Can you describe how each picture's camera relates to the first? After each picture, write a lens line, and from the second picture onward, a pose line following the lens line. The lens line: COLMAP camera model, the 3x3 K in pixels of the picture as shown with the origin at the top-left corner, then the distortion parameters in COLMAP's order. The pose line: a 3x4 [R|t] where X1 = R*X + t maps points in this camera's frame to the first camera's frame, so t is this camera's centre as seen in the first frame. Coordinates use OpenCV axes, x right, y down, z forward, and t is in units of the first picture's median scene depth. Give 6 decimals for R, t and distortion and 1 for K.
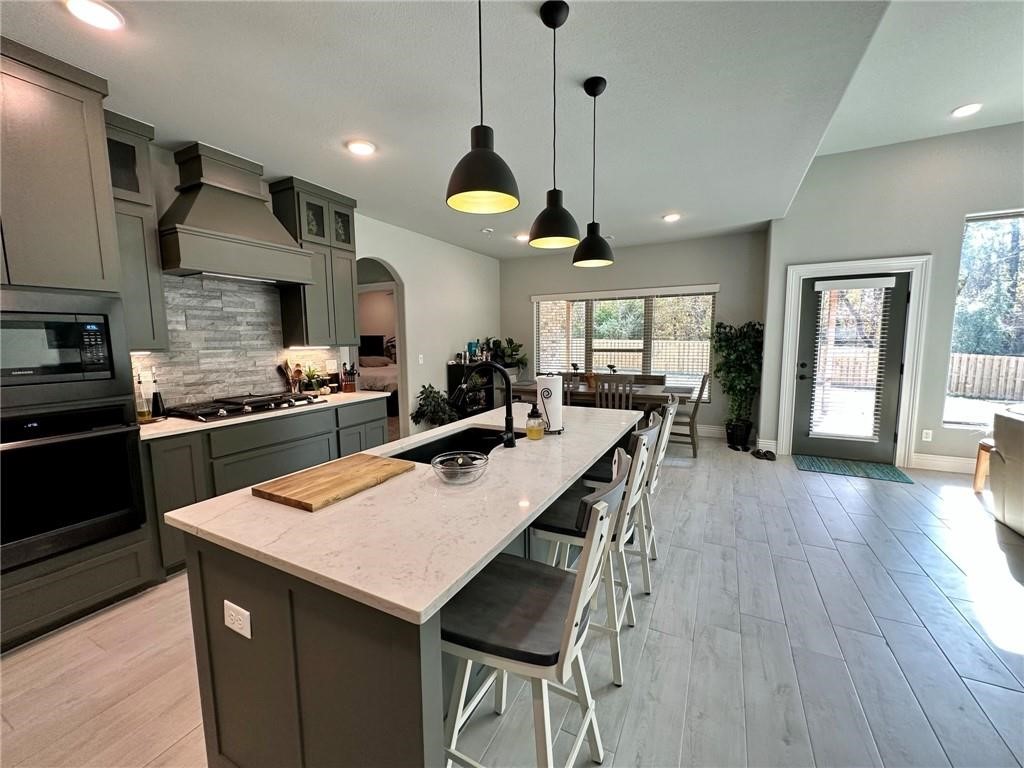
lens RADIAL K [[409.1, 0, 507.7], [0, 409.1, 382.8], [0, 0, 1]] dist [-0.003016, 0.000434]
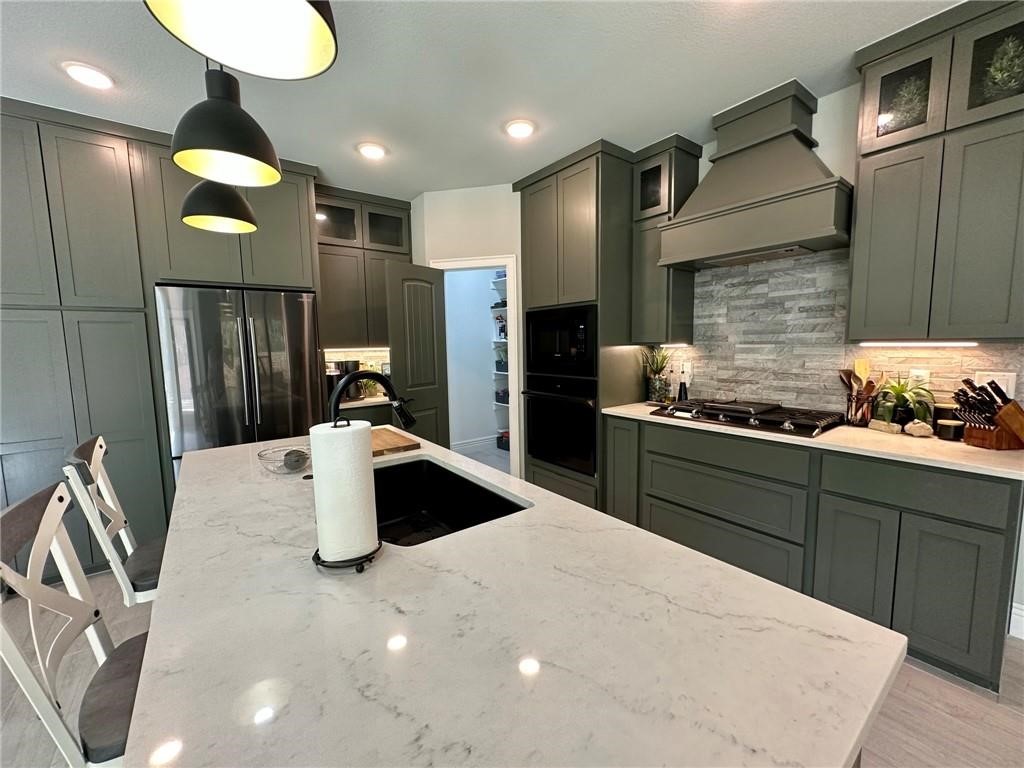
lens RADIAL K [[409.1, 0, 510.6], [0, 409.1, 382.8], [0, 0, 1]] dist [-0.003016, 0.000434]
pose [[-0.423864, 0.108908, -0.899154, 0.257896], [-0.074824, 0.985140, 0.154595, -0.089865], [0.902630, 0.132806, -0.409416, 0.846612]]
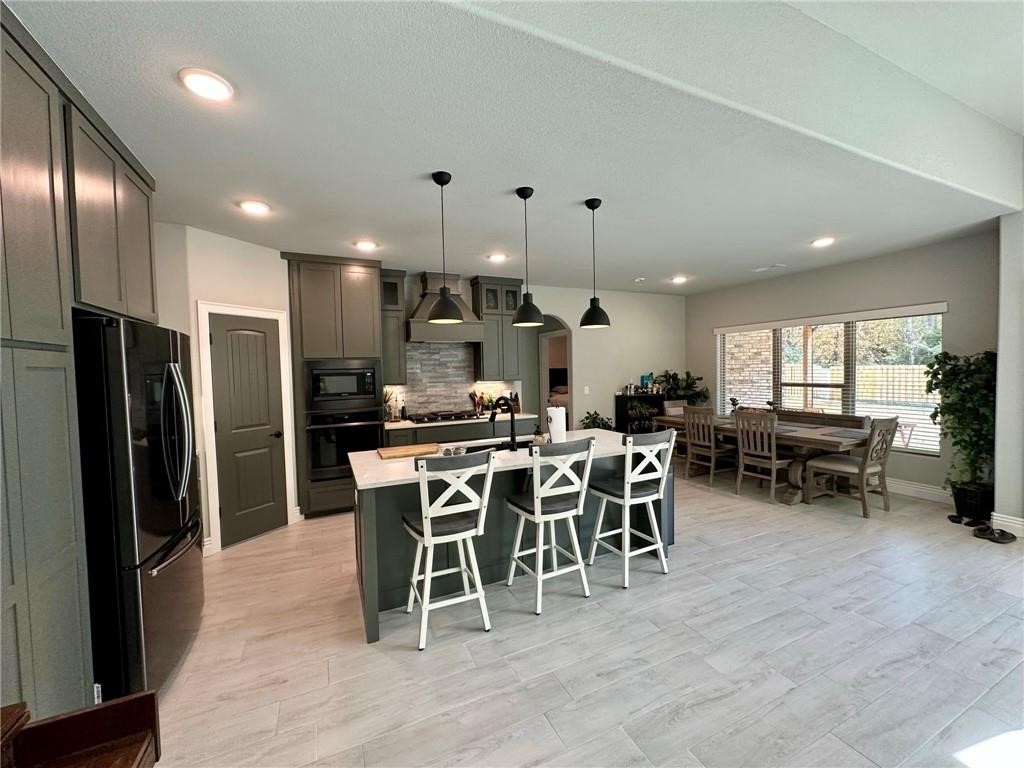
lens RADIAL K [[409.1, 0, 508.8], [0, 409.1, 384.3], [0, 0, 1]] dist [-0.003016, 0.000434]
pose [[0.791261, 0.016544, -0.611254, 0.547479], [-0.052510, 0.997780, -0.040968, -0.020951], [0.609219, 0.064513, 0.790373, -0.160320]]
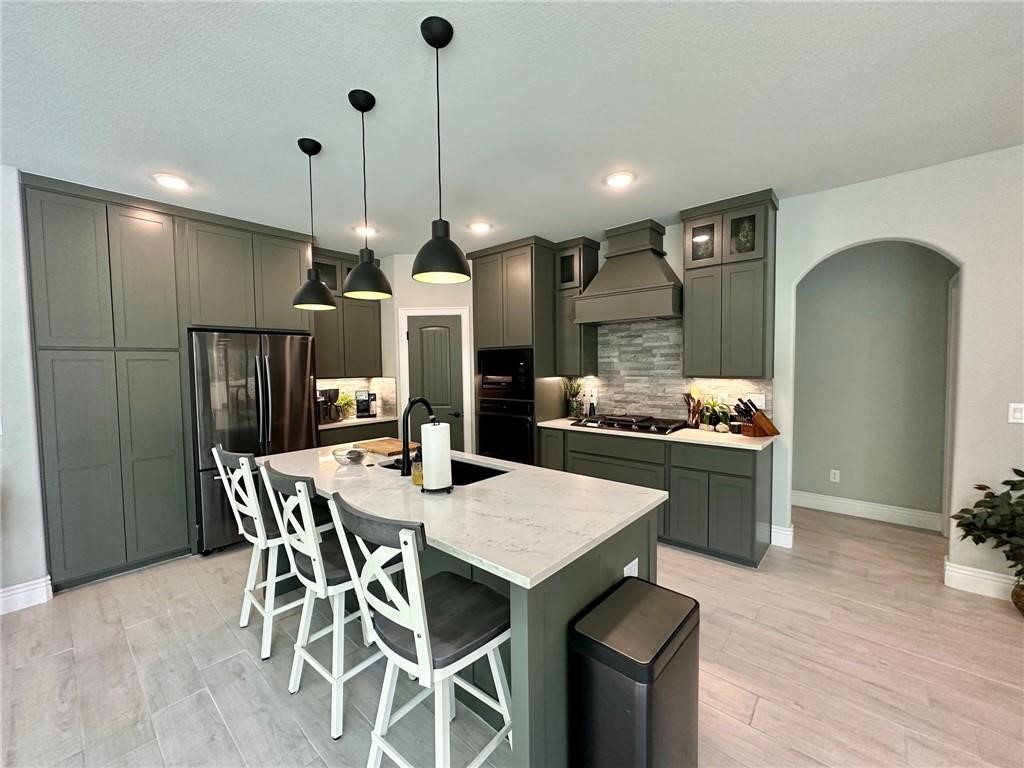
lens RADIAL K [[409.1, 0, 510.3], [0, 409.1, 383.8], [0, 0, 1]] dist [-0.003016, 0.000434]
pose [[-0.236937, 0.060159, -0.969661, 0.580679], [-0.088578, 0.992586, 0.083225, -0.122642], [0.967479, 0.105609, -0.229852, 0.860689]]
